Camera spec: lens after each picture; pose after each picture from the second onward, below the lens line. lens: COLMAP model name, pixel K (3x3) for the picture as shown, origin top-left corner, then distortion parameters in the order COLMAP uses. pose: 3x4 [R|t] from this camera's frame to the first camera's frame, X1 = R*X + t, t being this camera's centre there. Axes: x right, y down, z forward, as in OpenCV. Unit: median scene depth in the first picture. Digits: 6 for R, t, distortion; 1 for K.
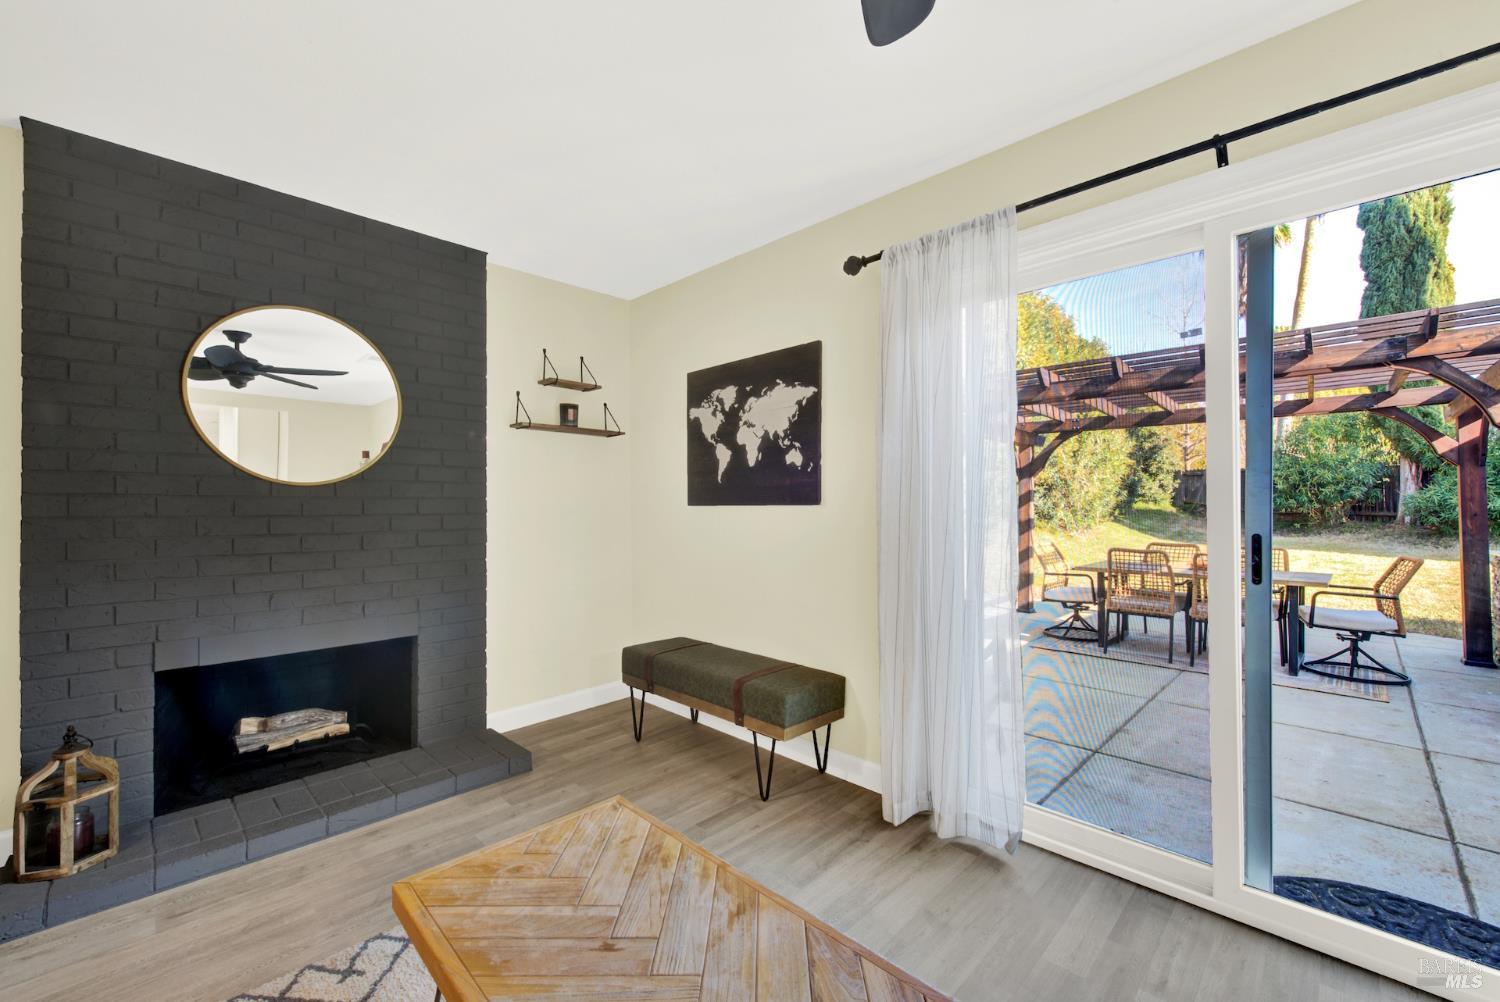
lens RADIAL K [[612.6, 0, 751.8], [0, 612.6, 510.8], [0, 0, 1]] dist [0.003567, -0.002889]
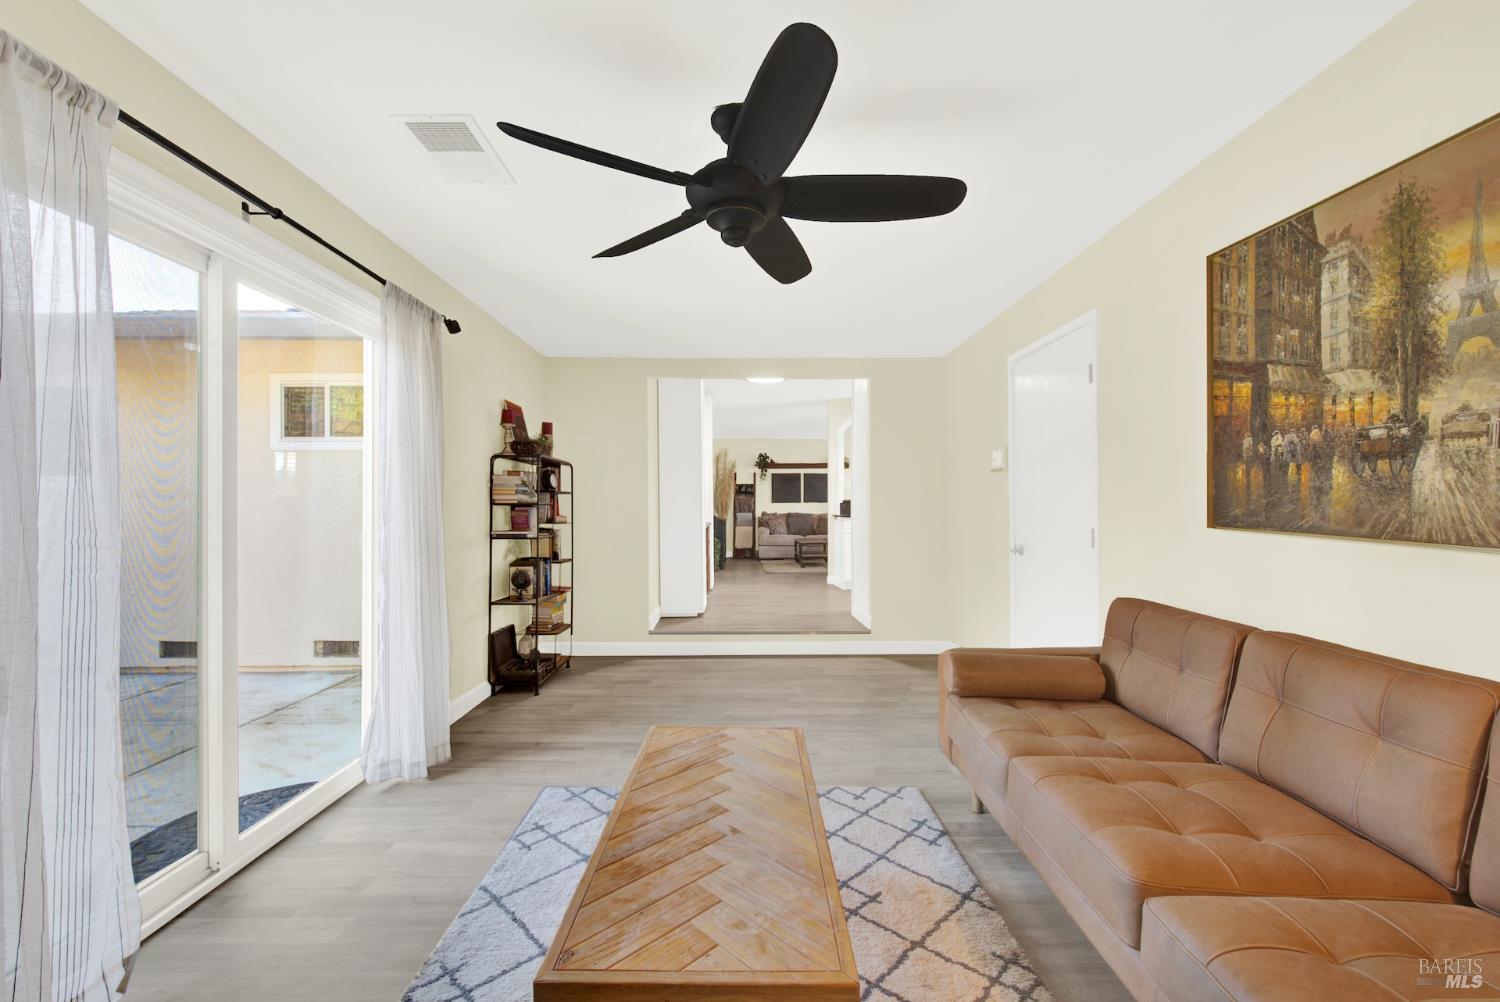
lens RADIAL K [[612.6, 0, 746.2], [0, 612.6, 508.3], [0, 0, 1]] dist [0.003567, -0.002889]
pose [[-0.709773, 0.006010, 0.704405, -0.451470], [0.011148, 0.999934, 0.002702, -0.006447], [-0.704342, 0.009771, -0.709793, 0.719153]]
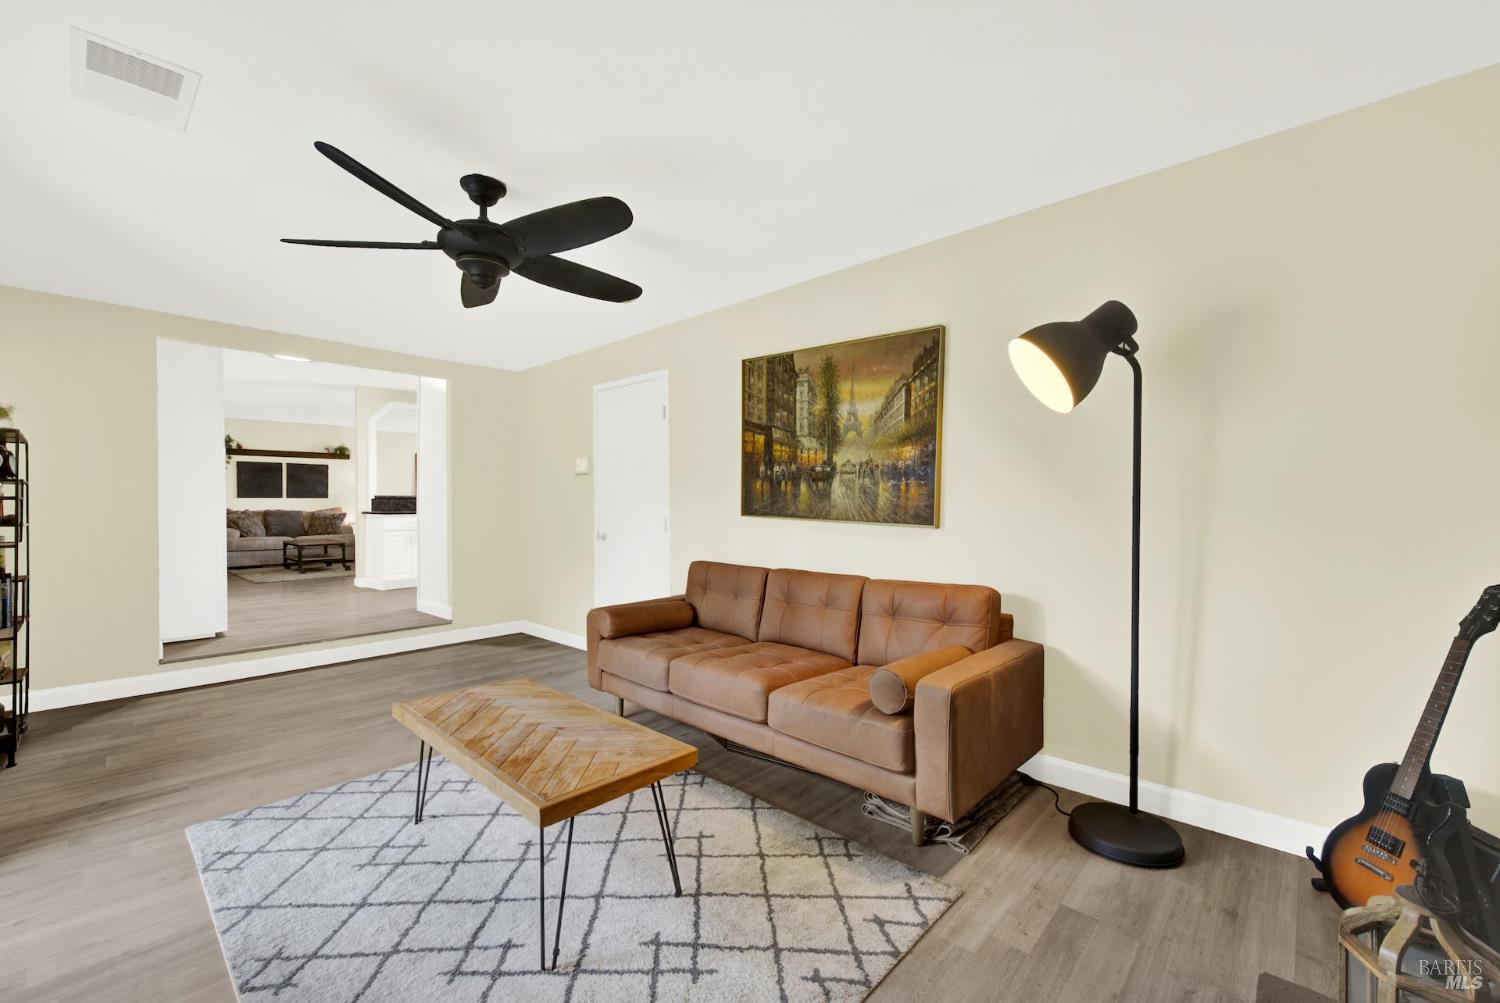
lens RADIAL K [[612.6, 0, 744.8], [0, 612.6, 503.8], [0, 0, 1]] dist [0.003567, -0.002889]
pose [[-0.999554, 0.005404, -0.029359, -0.286021], [0.005176, 0.999956, 0.007836, -0.010063], [0.029400, 0.007680, -0.999538, 1.101970]]
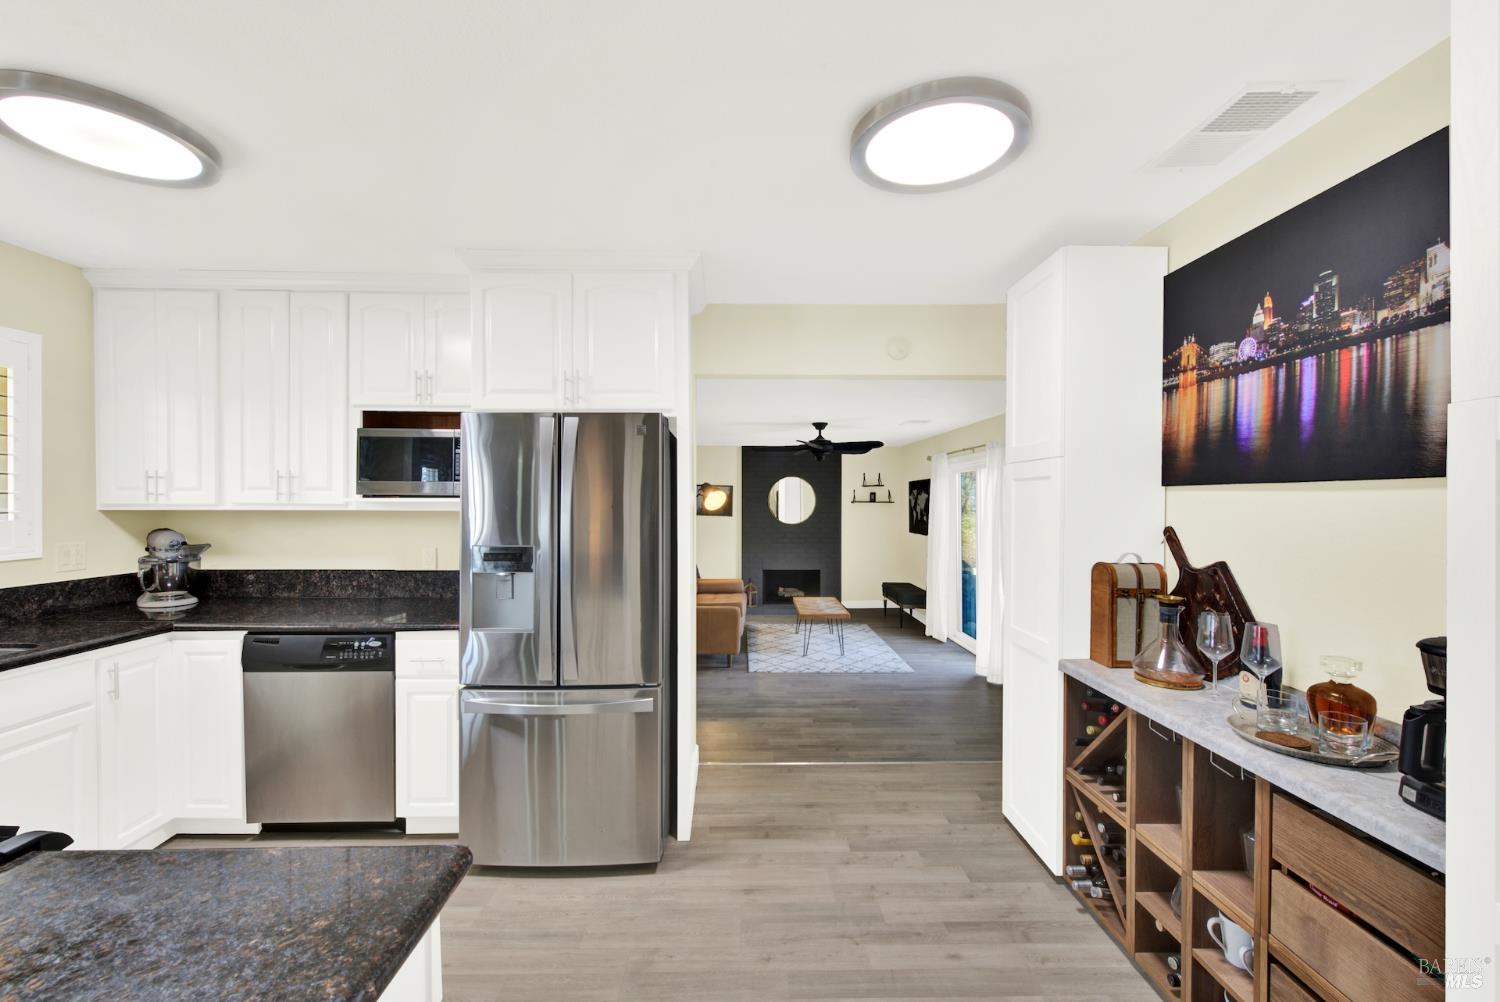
lens RADIAL K [[612.6, 0, 748.0], [0, 612.6, 502.2], [0, 0, 1]] dist [0.003567, -0.002889]
pose [[0.712810, 0.004396, -0.701343, 1.495927], [-0.008262, 0.999964, -0.002129, -0.149705], [0.701308, 0.007312, 0.712821, -1.633218]]
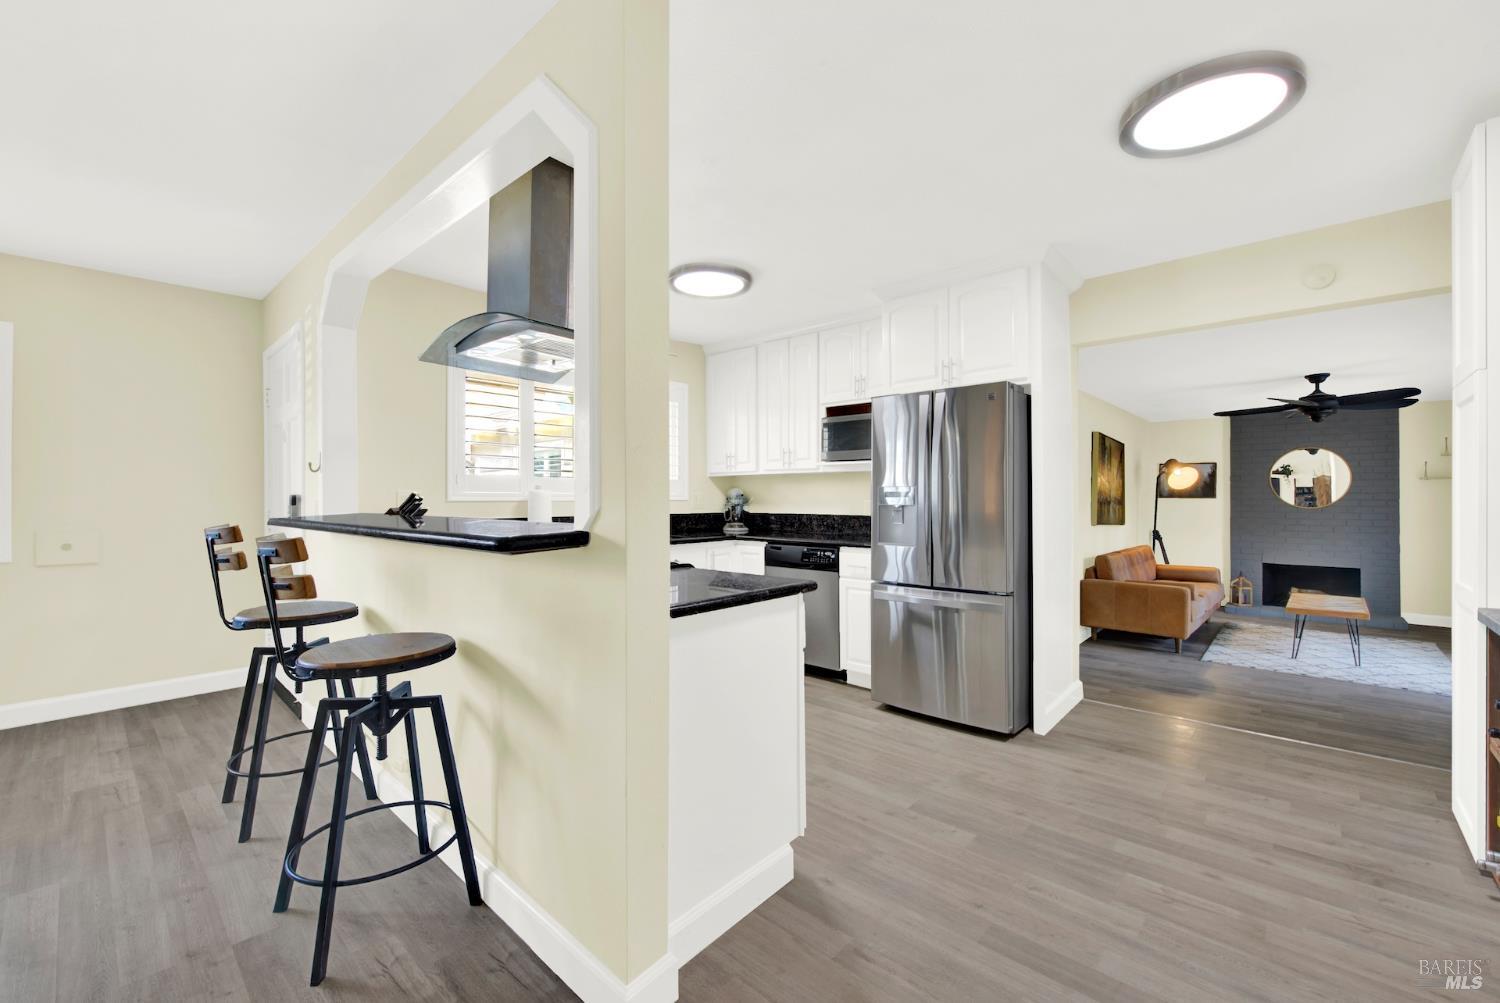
lens RADIAL K [[612.6, 0, 750.0], [0, 612.6, 494.1], [0, 0, 1]] dist [0.003567, -0.002889]
pose [[0.039793, -0.006180, -0.999189, 1.881991], [-0.007256, 0.999953, -0.006473, -0.063800], [0.999182, 0.007507, 0.039746, -1.610620]]
